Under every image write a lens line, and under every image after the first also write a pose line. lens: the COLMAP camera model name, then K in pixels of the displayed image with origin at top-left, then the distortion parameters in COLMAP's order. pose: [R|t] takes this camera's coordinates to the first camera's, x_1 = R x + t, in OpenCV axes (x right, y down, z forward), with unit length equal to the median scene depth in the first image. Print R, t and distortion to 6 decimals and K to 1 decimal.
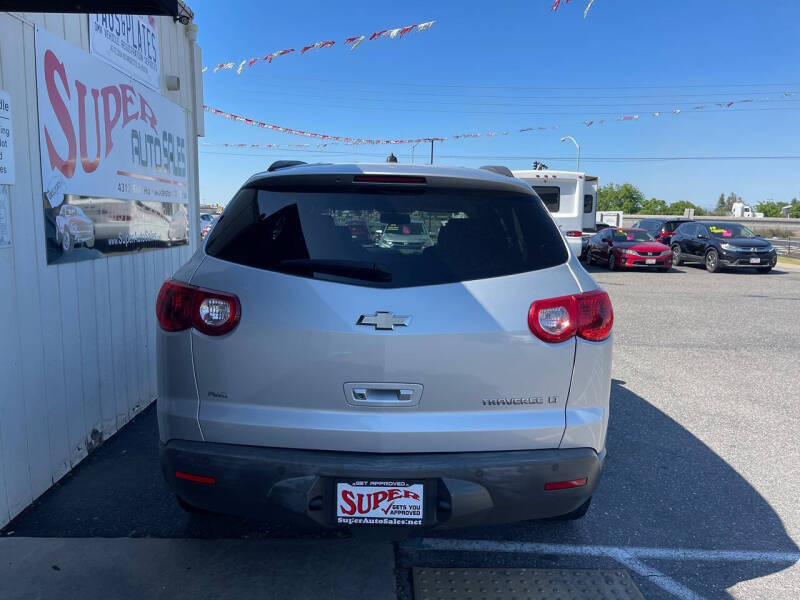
lens RADIAL K [[597.2, 0, 402.3], [0, 597.2, 312.9], [0, 0, 1]] dist [0.066548, -0.115667]
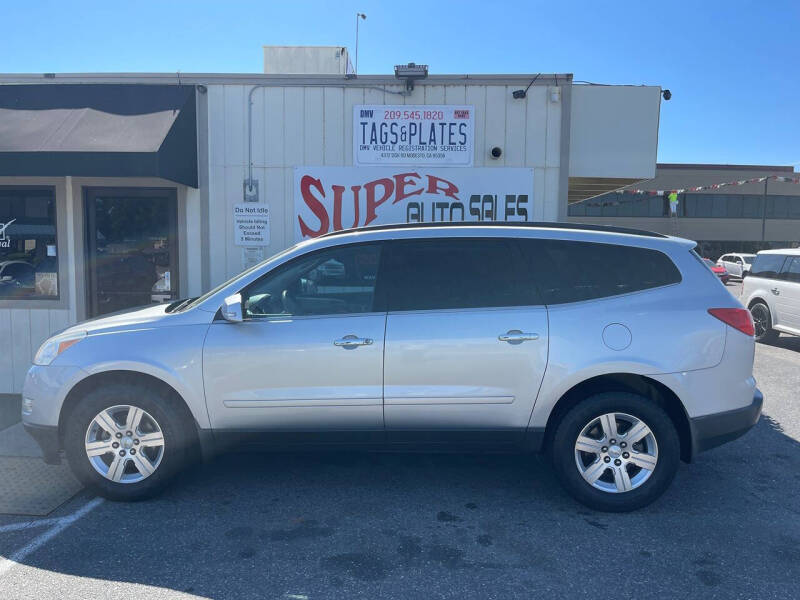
lens RADIAL K [[609.0, 0, 400.0], [0, 609.0, 300.0], [0, 0, 1]] dist [0.094705, -0.136427]
pose [[-0.064286, 0.058056, -0.996241, 1.245936], [-0.164880, 0.983968, 0.067980, -0.204146], [0.984216, 0.168630, -0.053683, 1.321254]]
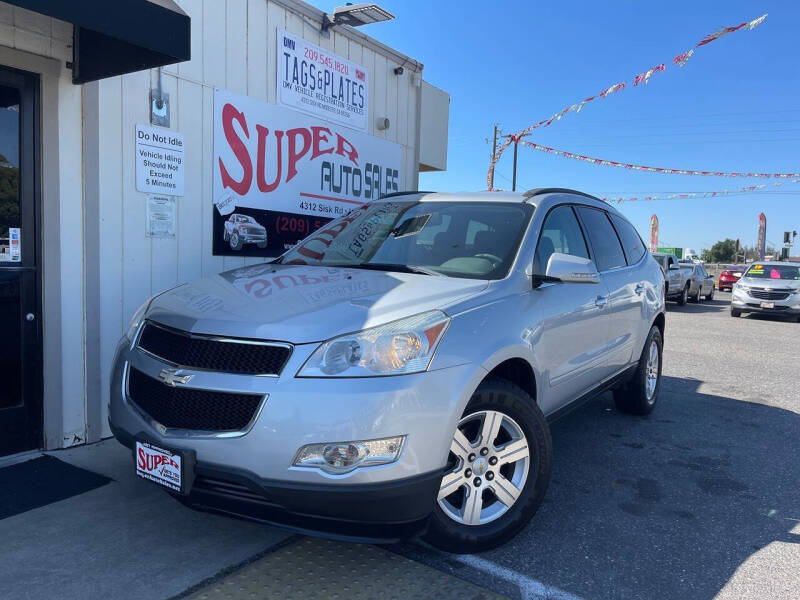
lens RADIAL K [[602.4, 0, 398.6], [0, 602.4, 308.5], [0, 0, 1]] dist [0.003728, -0.006011]
pose [[0.804448, 0.062364, -0.590740, 0.537113], [-0.113438, 0.992300, -0.049720, 0.057019], [0.583091, 0.107009, 0.805329, 0.128207]]
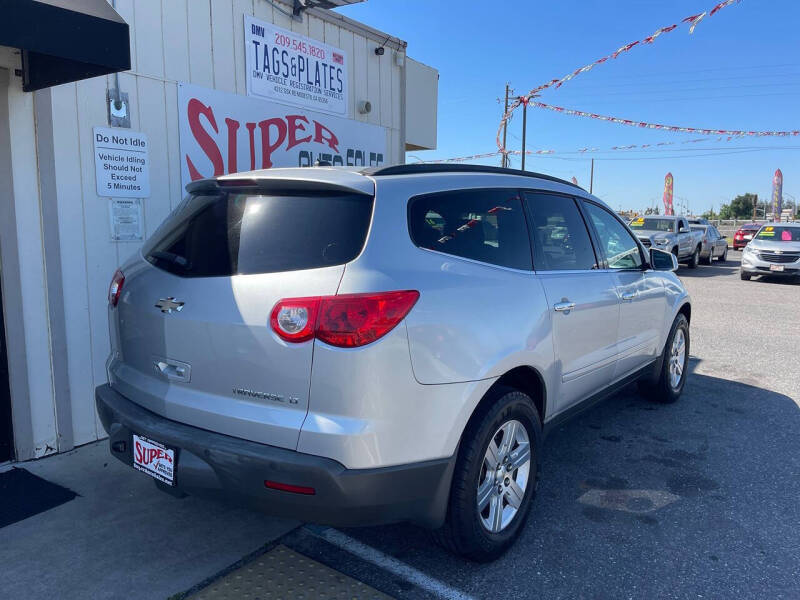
lens RADIAL K [[601.1, 0, 411.2], [0, 601.1, 303.5], [0, 0, 1]] dist [0.006916, -0.000070]
pose [[0.800517, 0.075846, -0.594492, 0.593660], [-0.090635, 0.995872, 0.005009, -0.022301], [0.592418, 0.049872, 0.804086, 0.188223]]
